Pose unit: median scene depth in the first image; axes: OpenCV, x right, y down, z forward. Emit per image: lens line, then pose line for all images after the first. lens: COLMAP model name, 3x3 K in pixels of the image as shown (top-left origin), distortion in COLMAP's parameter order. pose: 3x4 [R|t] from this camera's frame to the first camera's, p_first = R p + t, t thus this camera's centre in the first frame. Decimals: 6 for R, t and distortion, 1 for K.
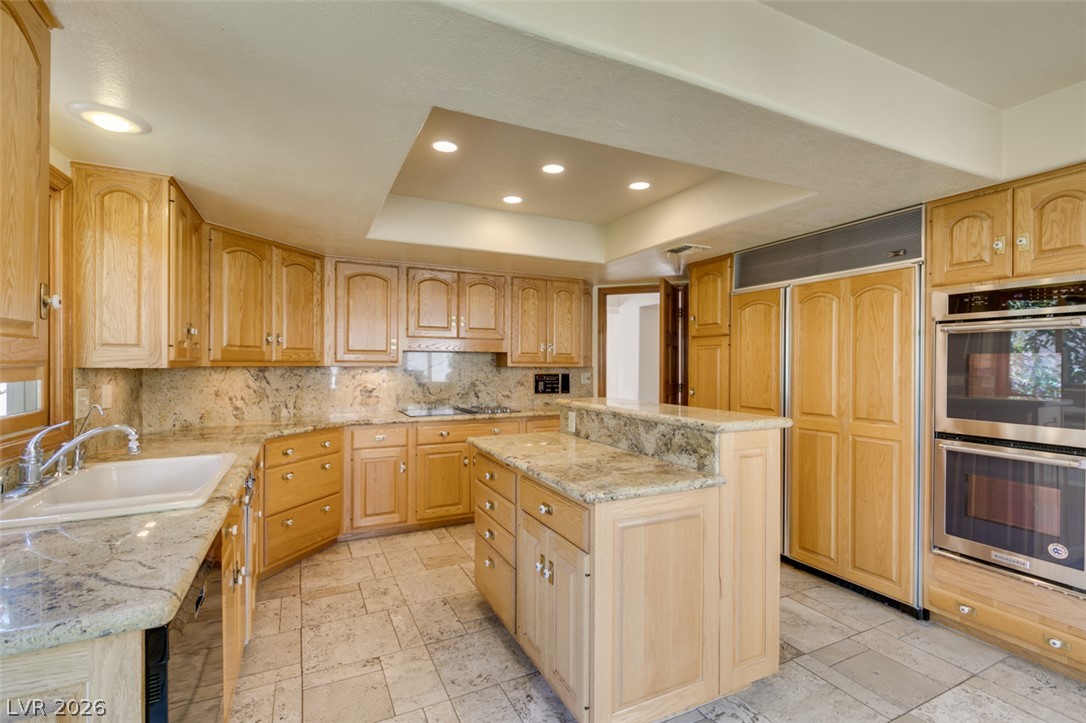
lens RADIAL K [[487.7, 0, 544.0], [0, 487.7, 361.5], [0, 0, 1]] dist [0.004199, -0.000062]
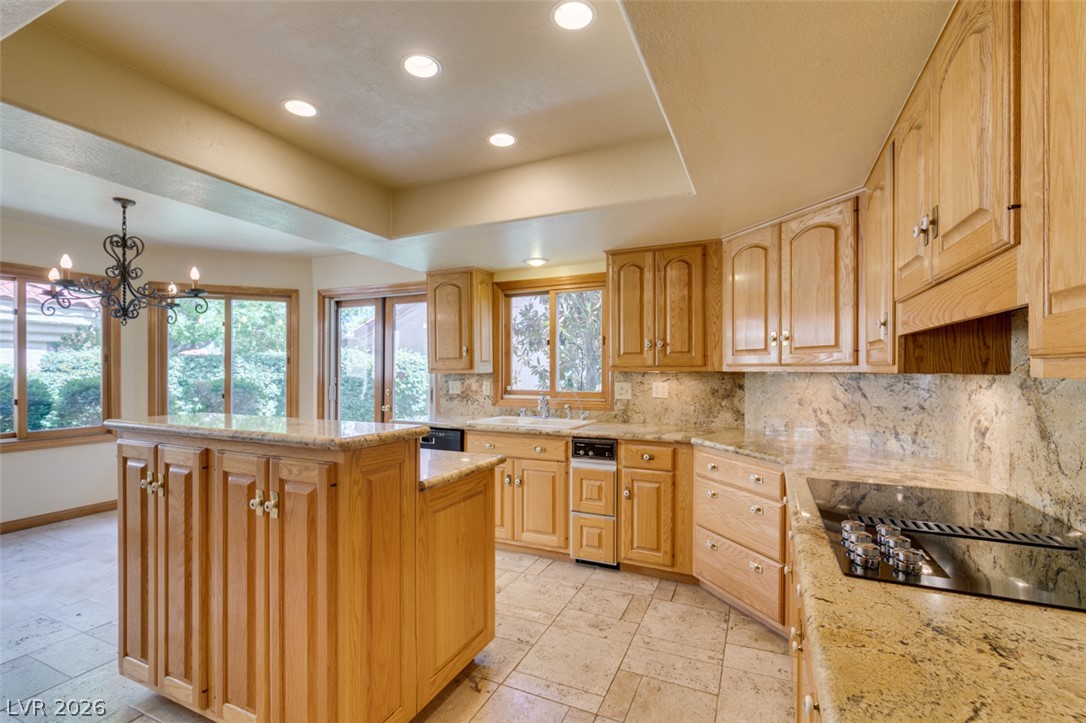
lens RADIAL K [[487.7, 0, 542.0], [0, 487.7, 370.6], [0, 0, 1]] dist [0.004199, -0.000062]
pose [[-0.768605, -0.009287, -0.639656, 0.258809], [-0.007349, 0.999957, -0.005687, 0.015046], [0.639682, 0.000330, -0.768640, 1.327383]]
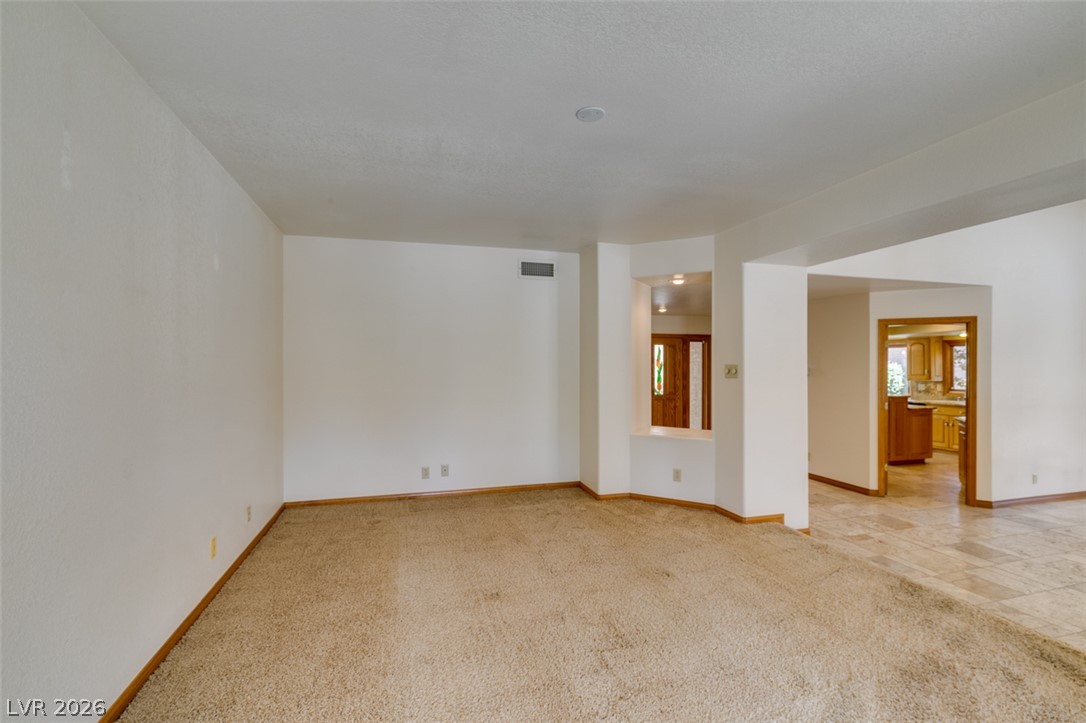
lens RADIAL K [[487.7, 0, 542.5], [0, 487.7, 364.9], [0, 0, 1]] dist [0.004199, -0.000062]
pose [[-0.987104, -0.010430, 0.159739, 1.070810], [-0.010724, 0.999942, -0.000981, -0.032291], [-0.159719, -0.002682, -0.987159, 2.852041]]
